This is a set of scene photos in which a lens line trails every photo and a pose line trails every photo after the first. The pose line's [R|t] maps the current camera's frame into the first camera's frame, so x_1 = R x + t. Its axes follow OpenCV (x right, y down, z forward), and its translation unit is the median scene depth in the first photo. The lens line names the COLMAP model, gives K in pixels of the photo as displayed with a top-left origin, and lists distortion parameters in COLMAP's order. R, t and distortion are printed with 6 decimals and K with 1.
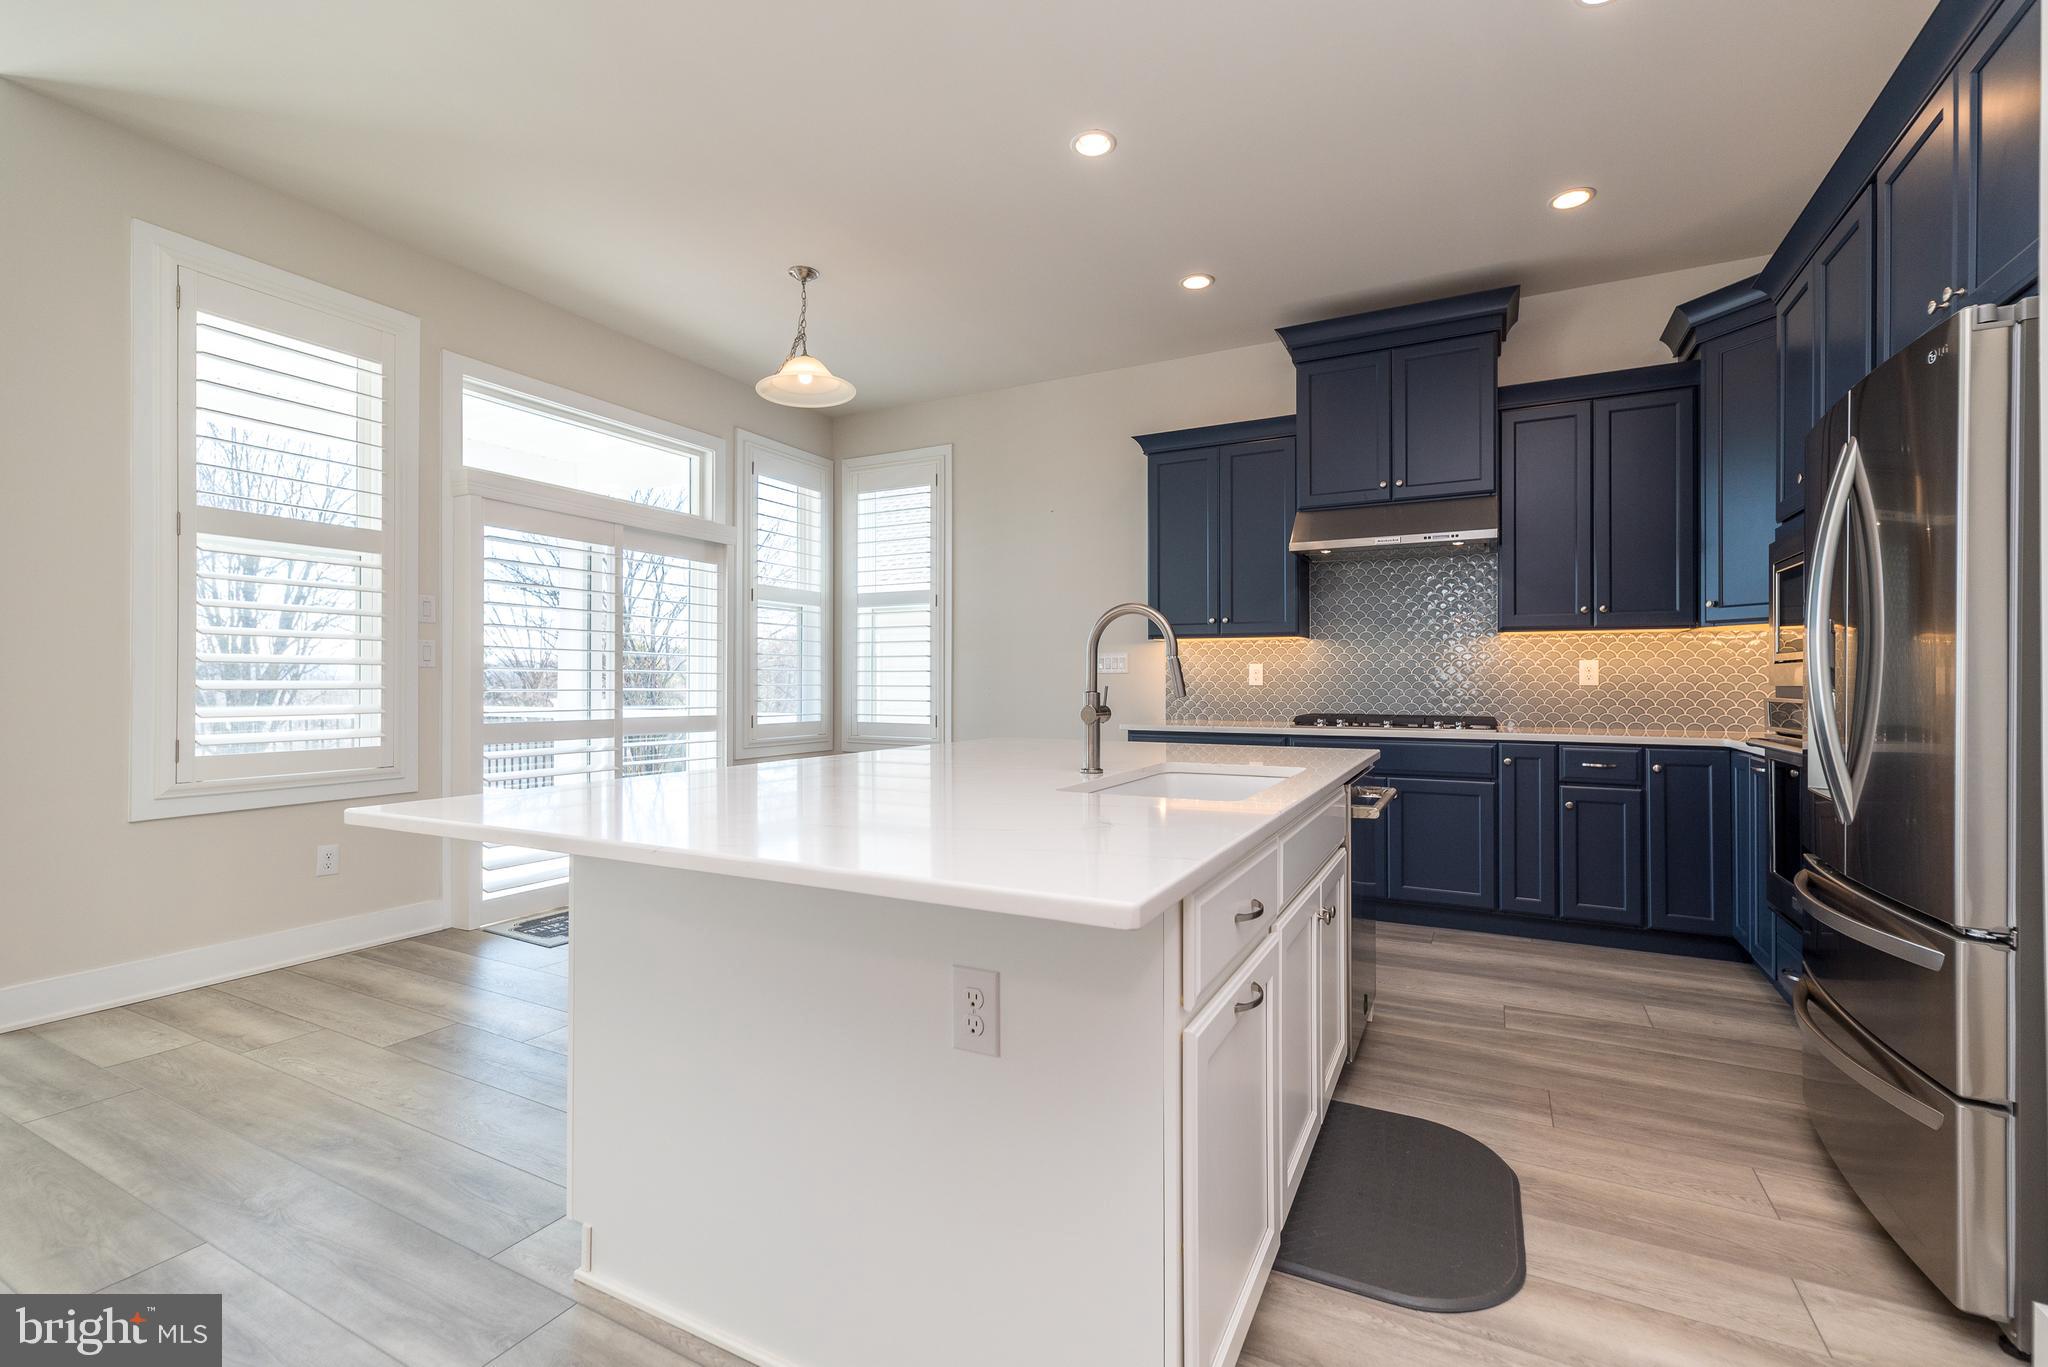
lens RADIAL K [[887.8, 0, 1026.3], [0, 887.8, 669.8], [0, 0, 1]] dist [0.006035, -0.000294]
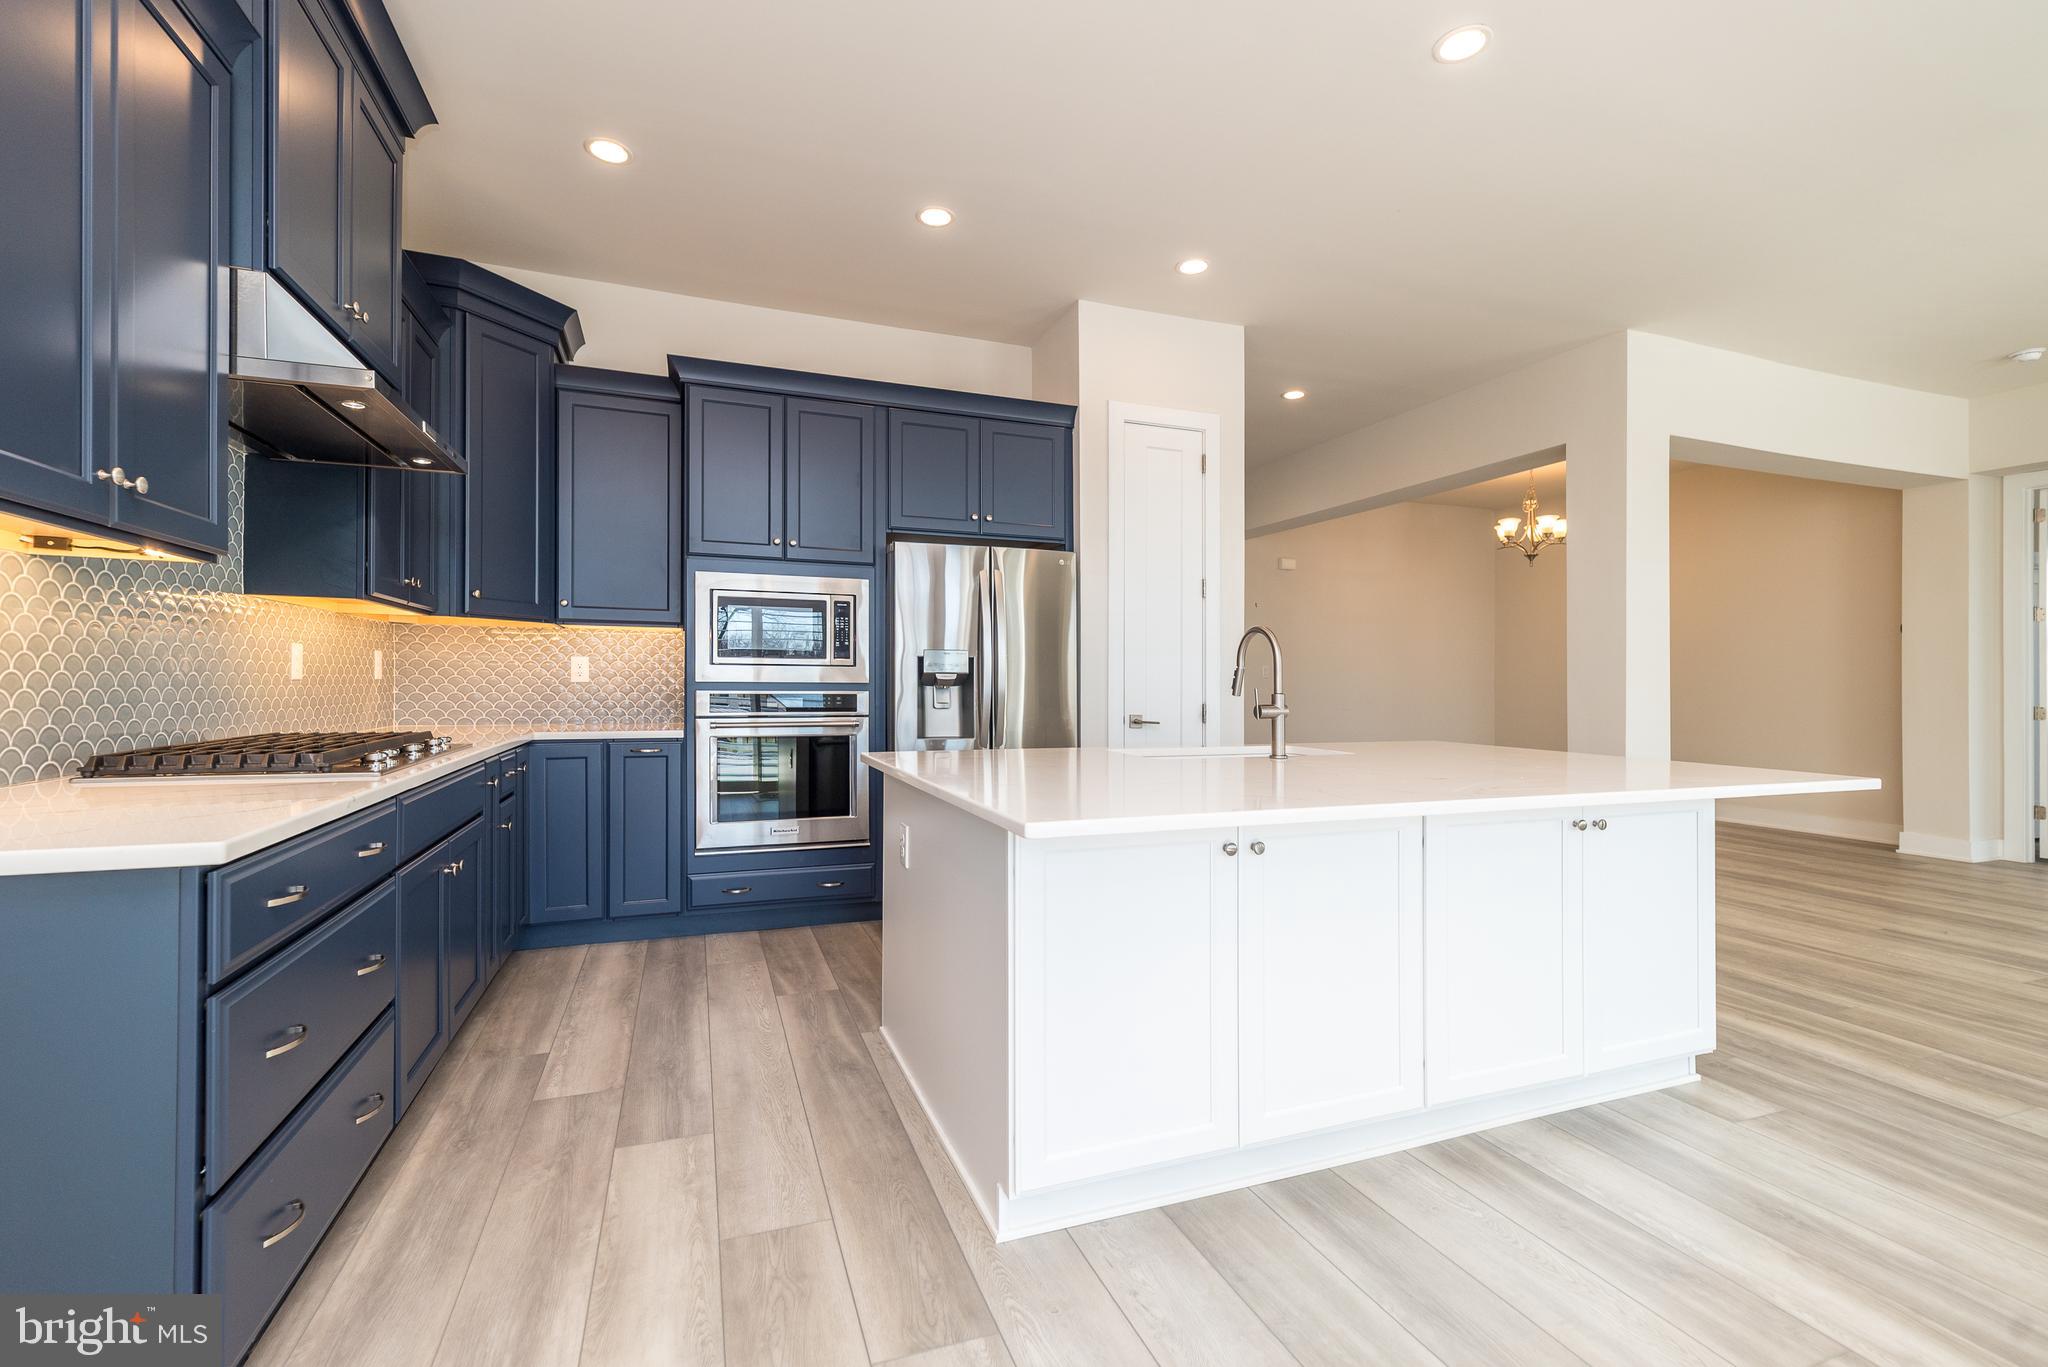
lens RADIAL K [[893.5, 0, 1026.1], [0, 893.5, 686.2], [0, 0, 1]] dist [0.006517, 0.000082]
pose [[-0.750633, -0.011986, 0.660611, -0.273462], [-0.019067, 0.999812, -0.003525, 0.014757], [-0.660445, -0.015242, -0.750720, 1.187651]]
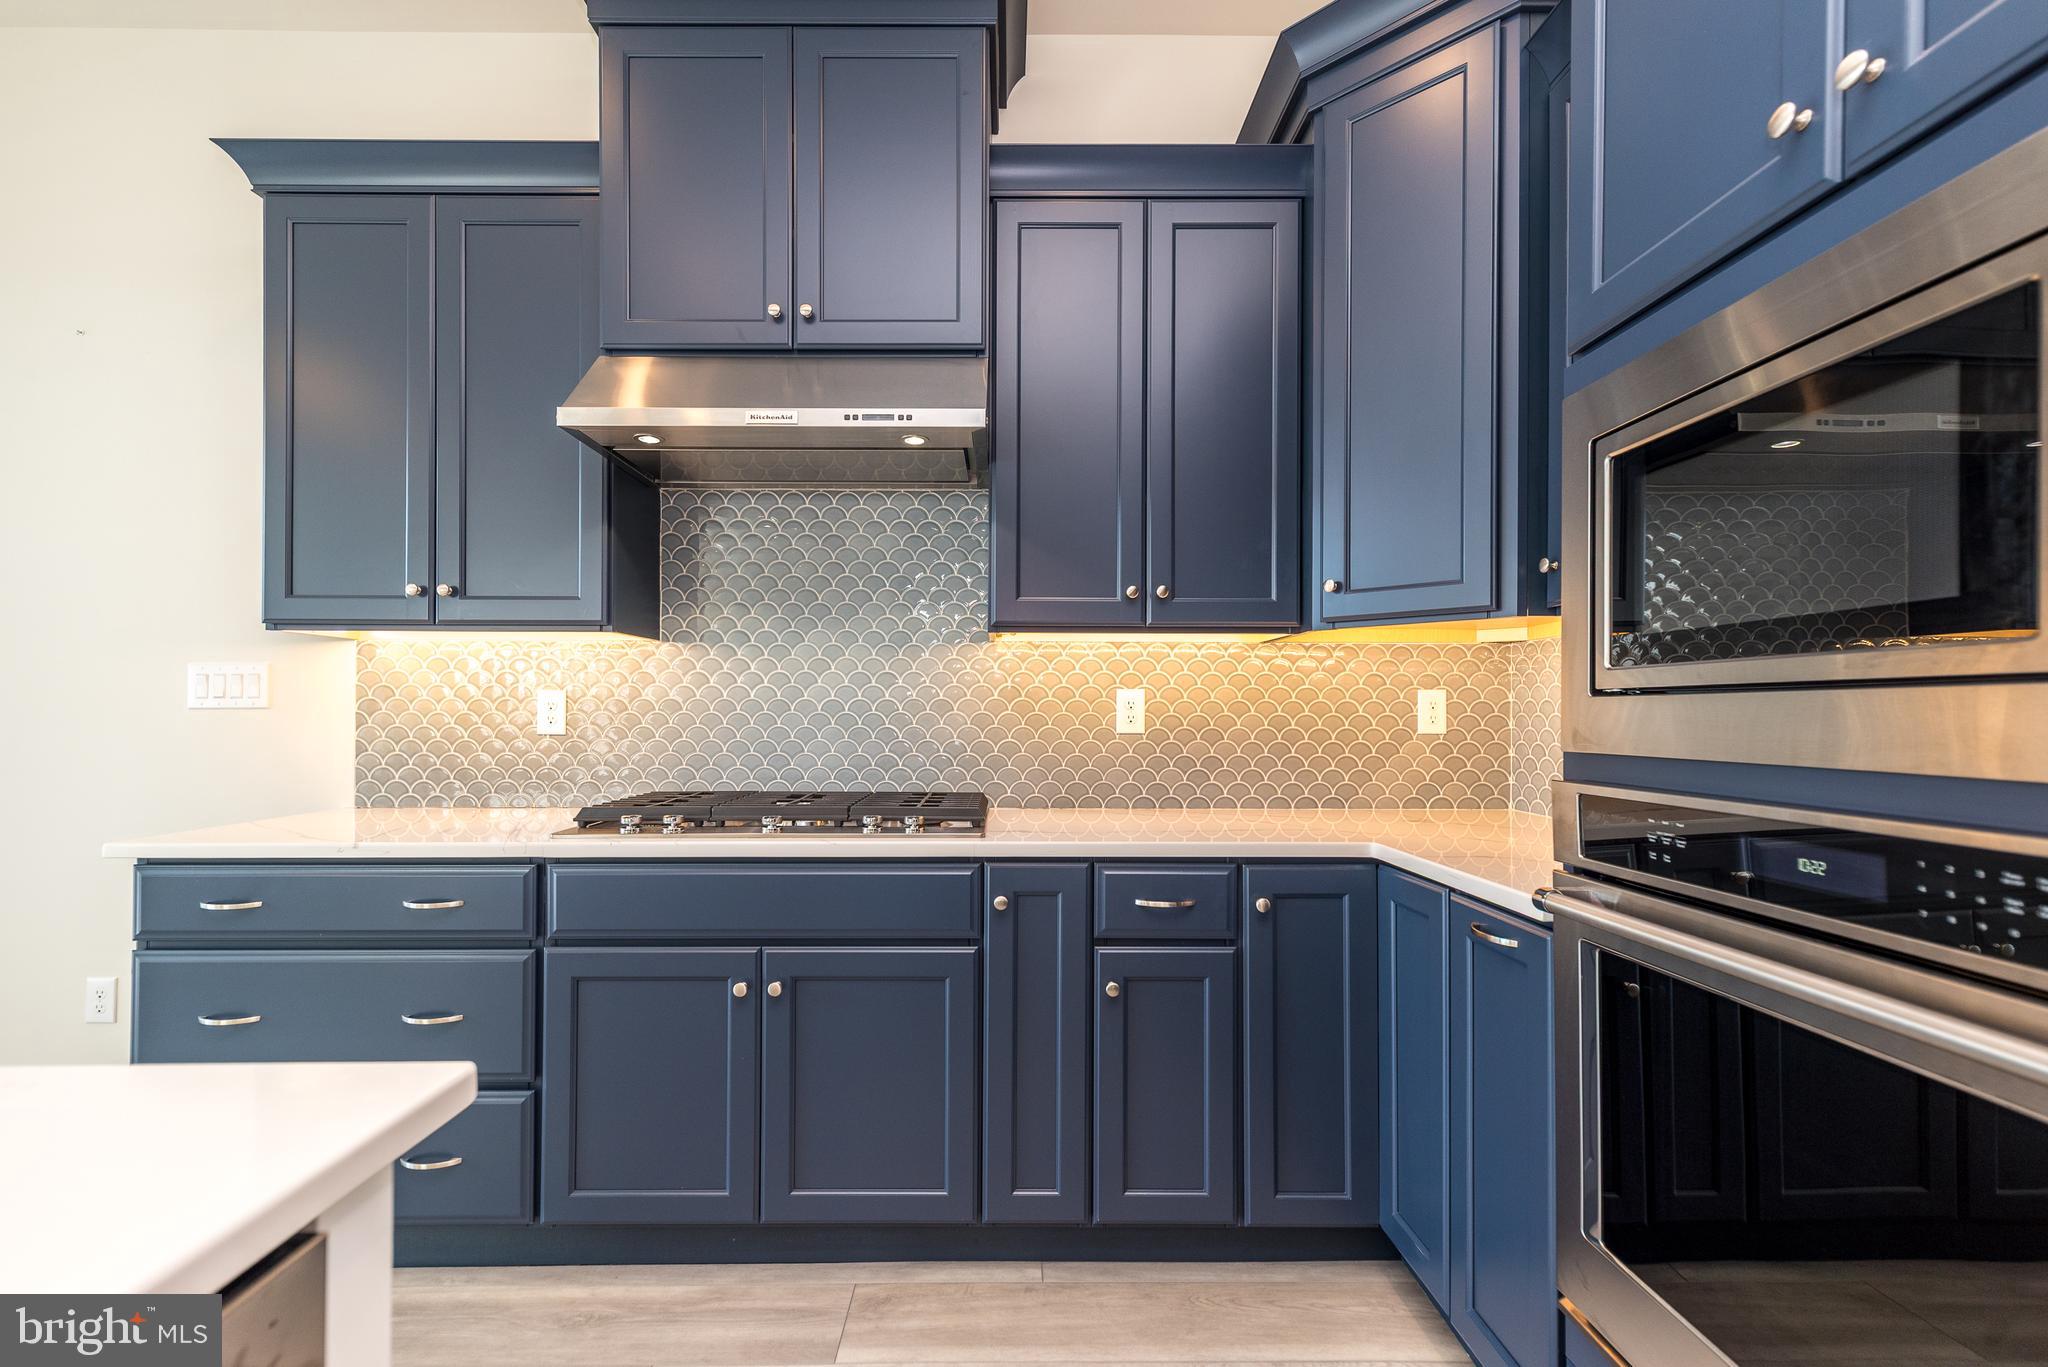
lens RADIAL K [[895.1, 0, 1015.7], [0, 895.1, 715.1], [0, 0, 1]] dist [0.003625, 0.000236]
pose [[0.881709, -0.000878, 0.471793, 0.304209], [-0.006183, 0.999891, 0.013414, -0.001436], [-0.471753, -0.014744, 0.881607, 0.543238]]
